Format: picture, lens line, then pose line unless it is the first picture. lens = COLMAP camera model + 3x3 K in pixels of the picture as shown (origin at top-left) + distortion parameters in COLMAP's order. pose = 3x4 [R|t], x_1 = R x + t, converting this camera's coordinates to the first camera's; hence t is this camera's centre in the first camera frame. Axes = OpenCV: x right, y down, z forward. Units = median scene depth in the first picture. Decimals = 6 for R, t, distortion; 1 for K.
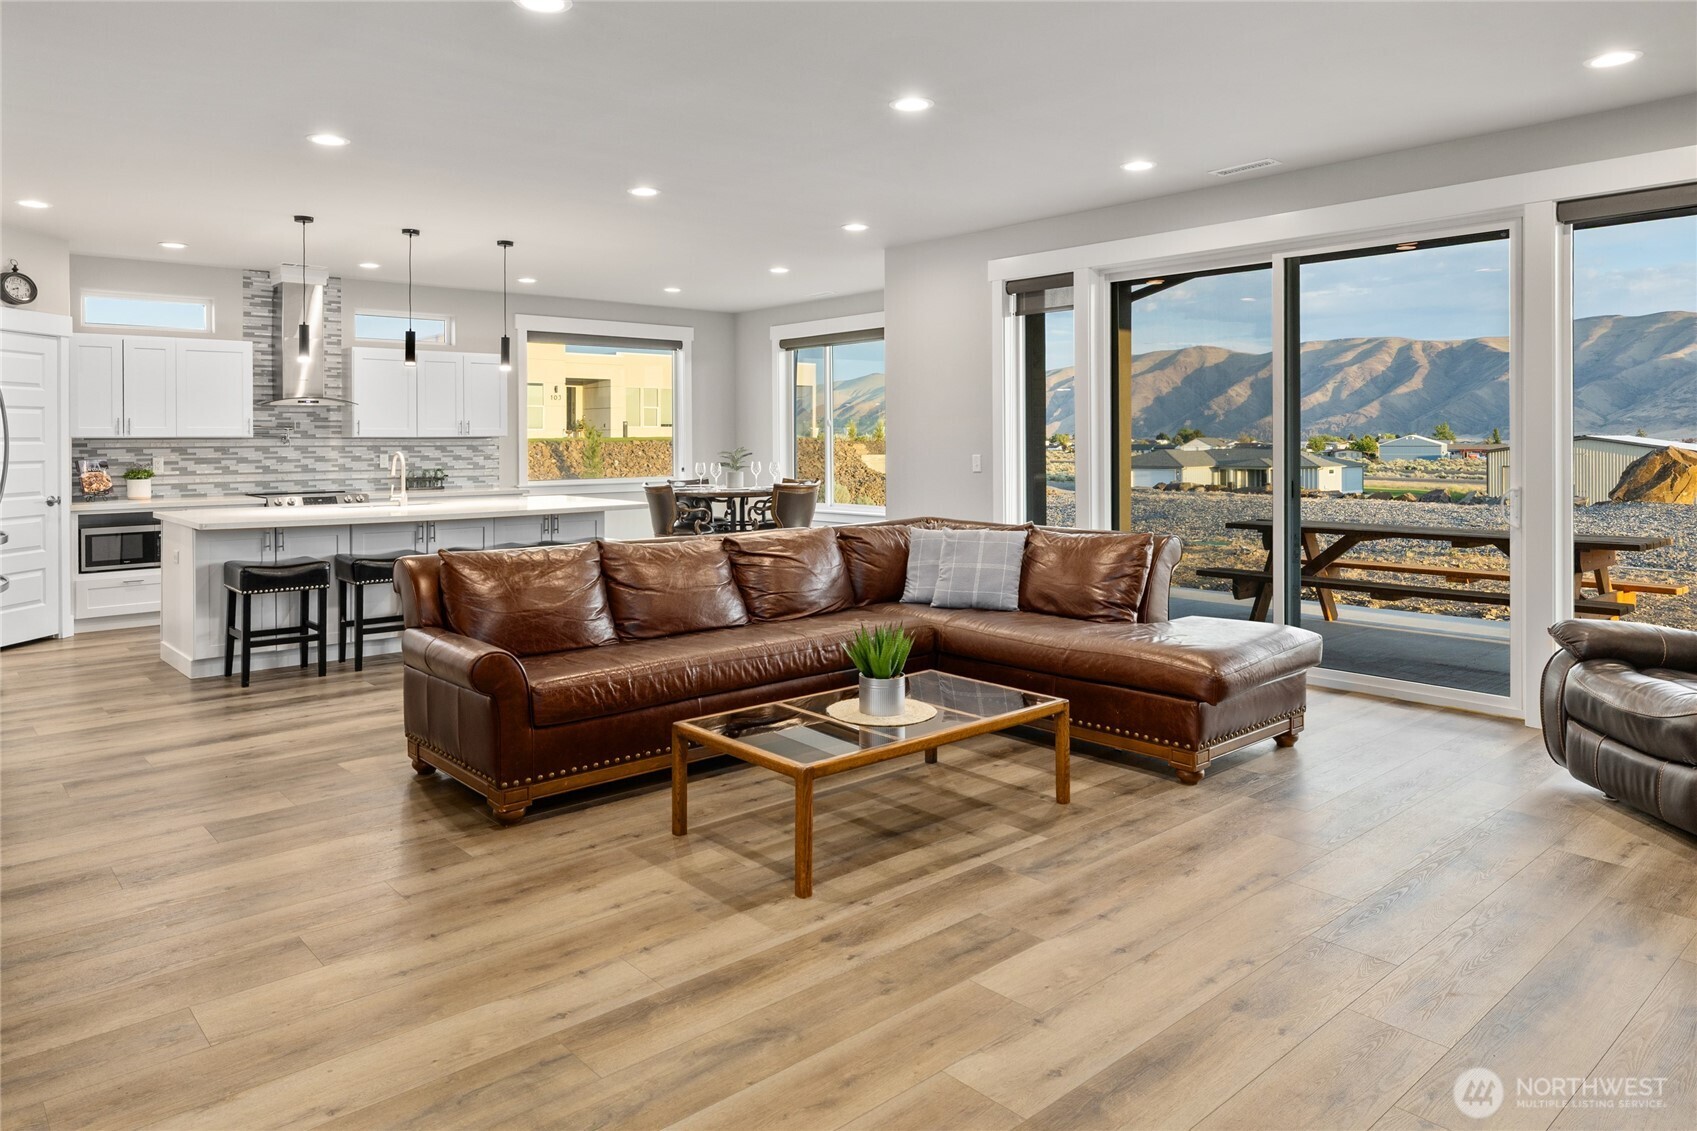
lens RADIAL K [[1095.5, 0, 828.9], [0, 1095.5, 433.9], [0, 0, 1]] dist [0.001969, 0.000612]
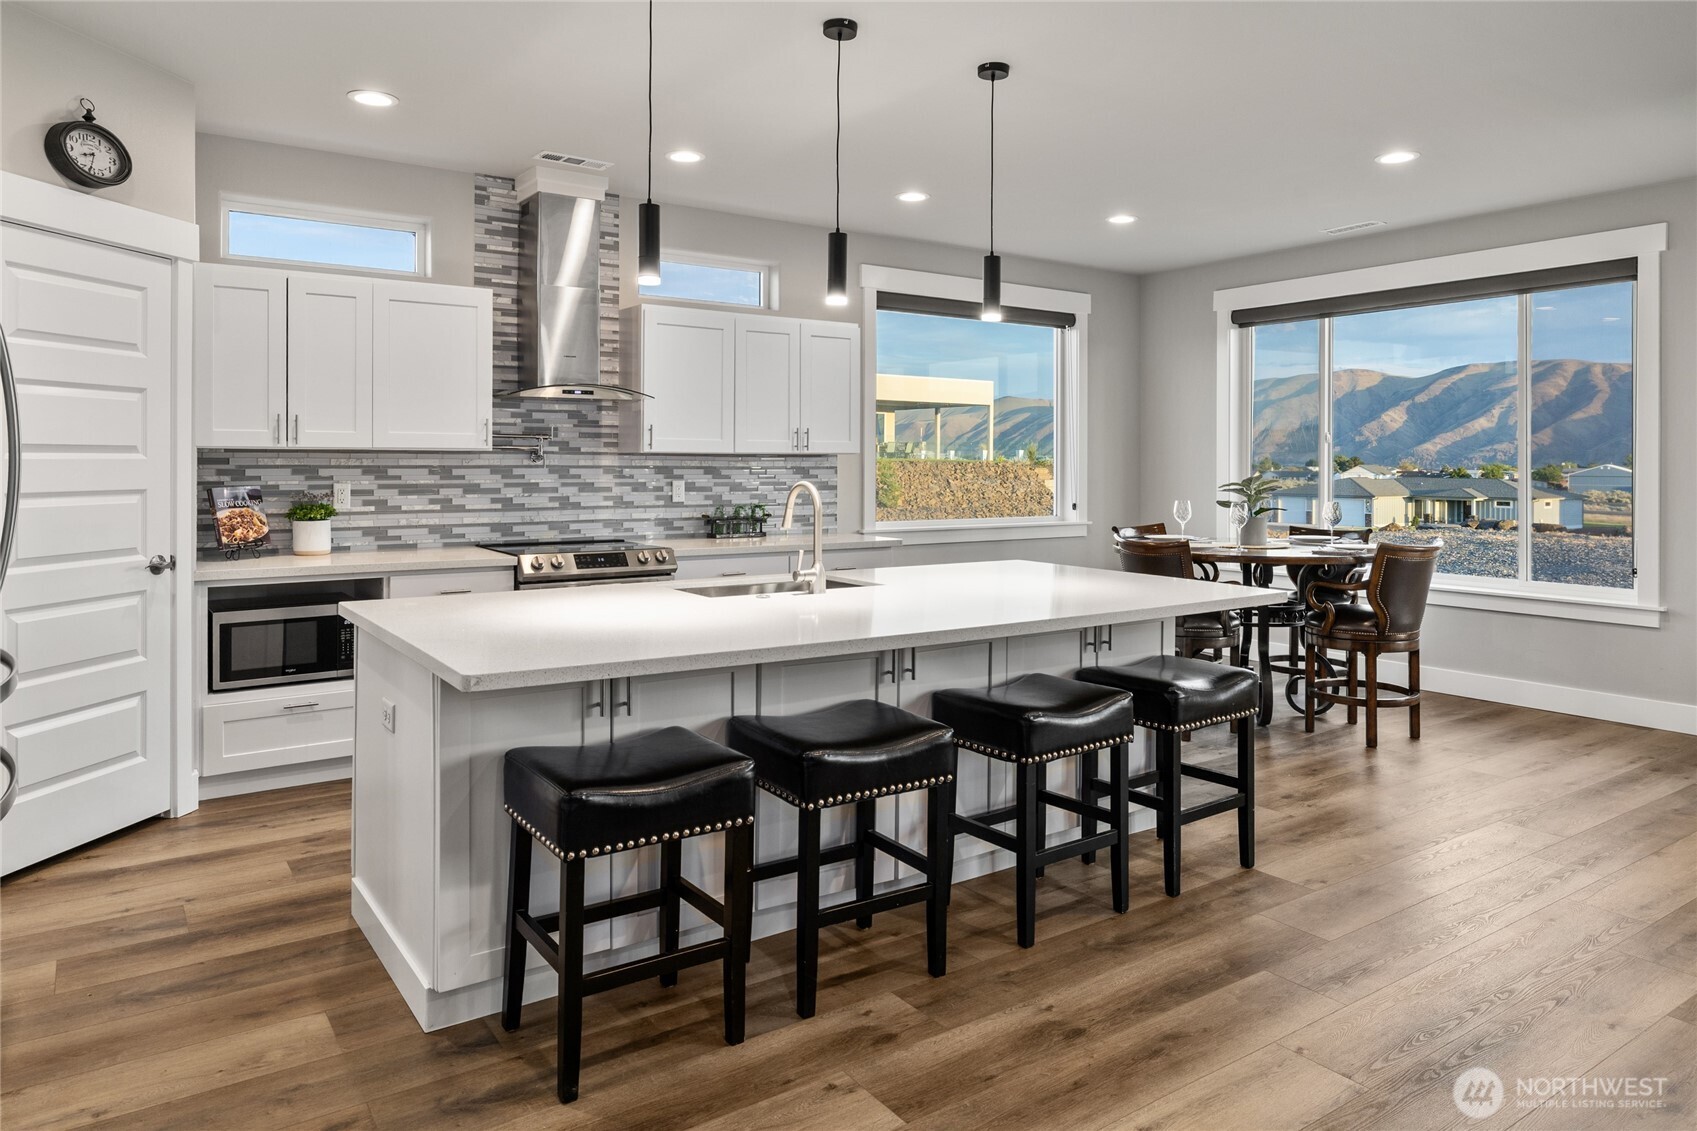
lens RADIAL K [[1095.5, 0, 836.6], [0, 1095.5, 465.0], [0, 0, 1]] dist [0.001969, 0.000612]
pose [[0.993314, 0.010839, -0.114936, -0.267492], [-0.009920, 0.999914, 0.008565, 0.003865], [0.115019, -0.007367, 0.993336, 0.425062]]
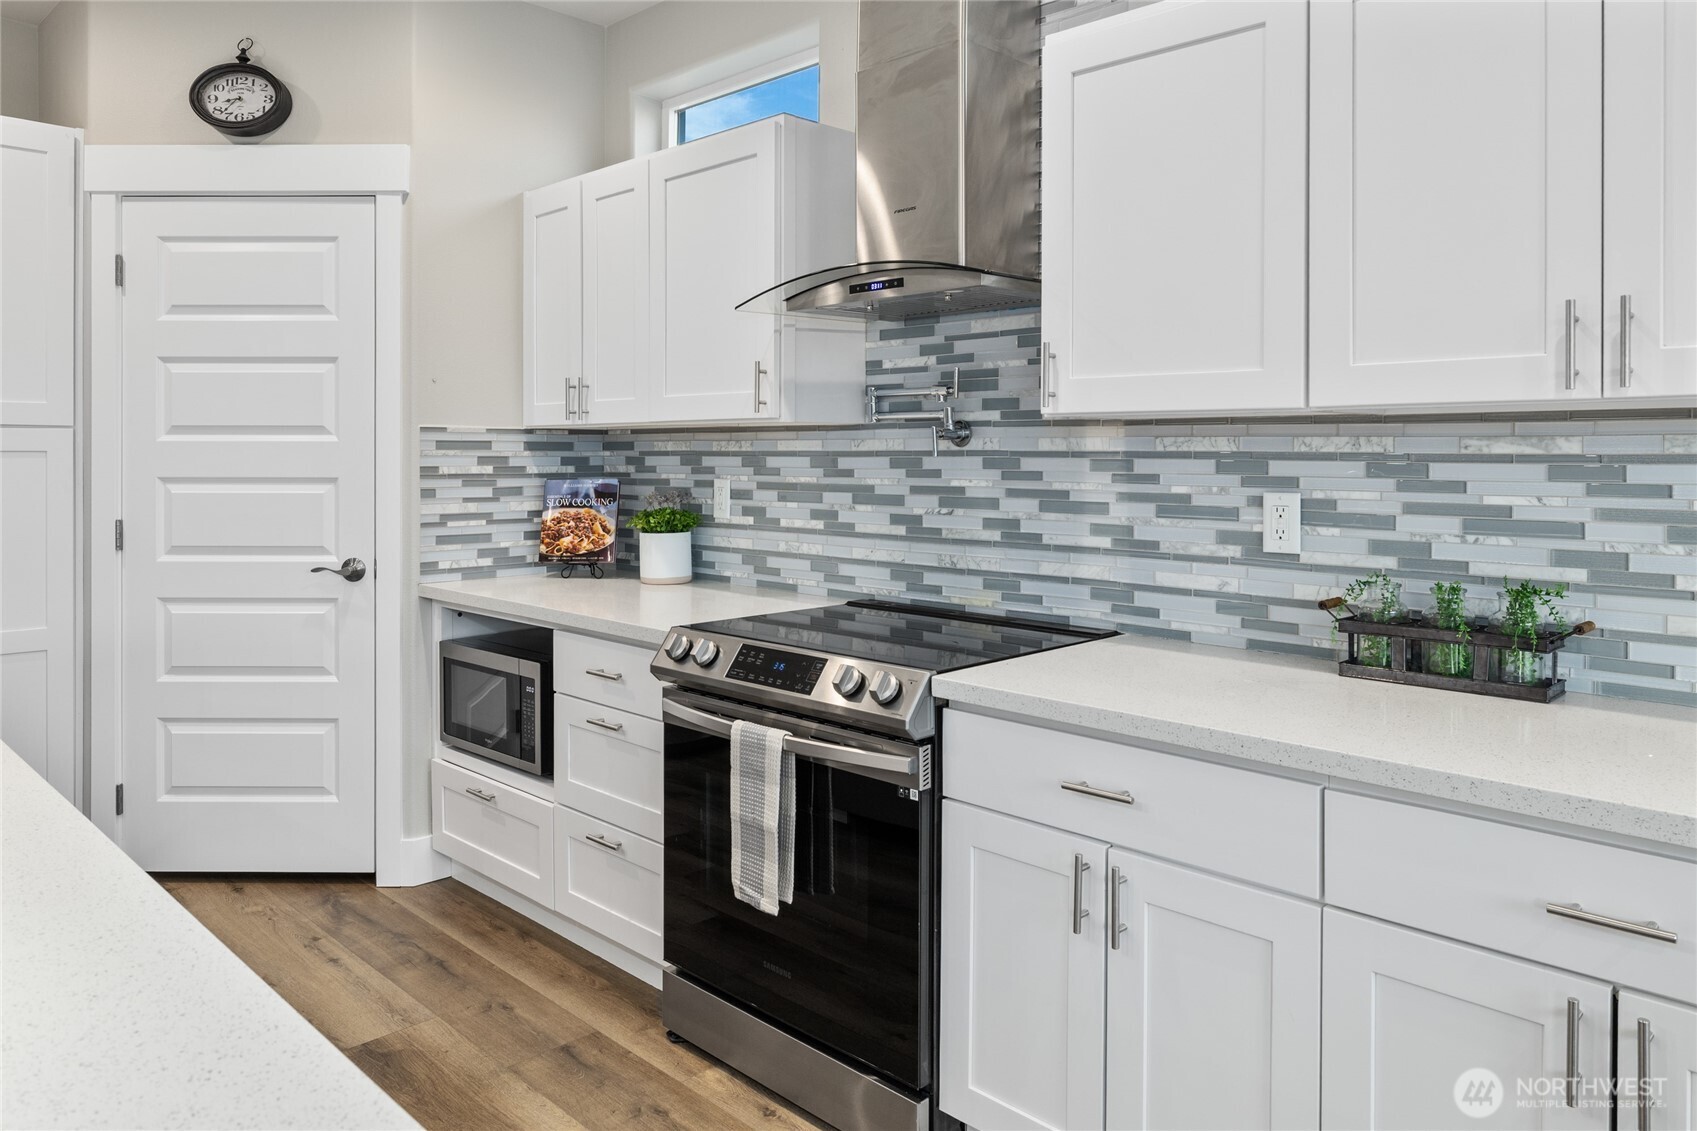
lens RADIAL K [[1173.7, 0, 835.1], [0, 1173.7, 460.8], [0, 0, 1]] dist [-0.002966, 0.000323]
pose [[0.059131, 0.010730, -0.998193, -0.189571], [0.000301, 0.999942, 0.010767, 0.010480], [0.998250, -0.000937, 0.059124, 0.980072]]
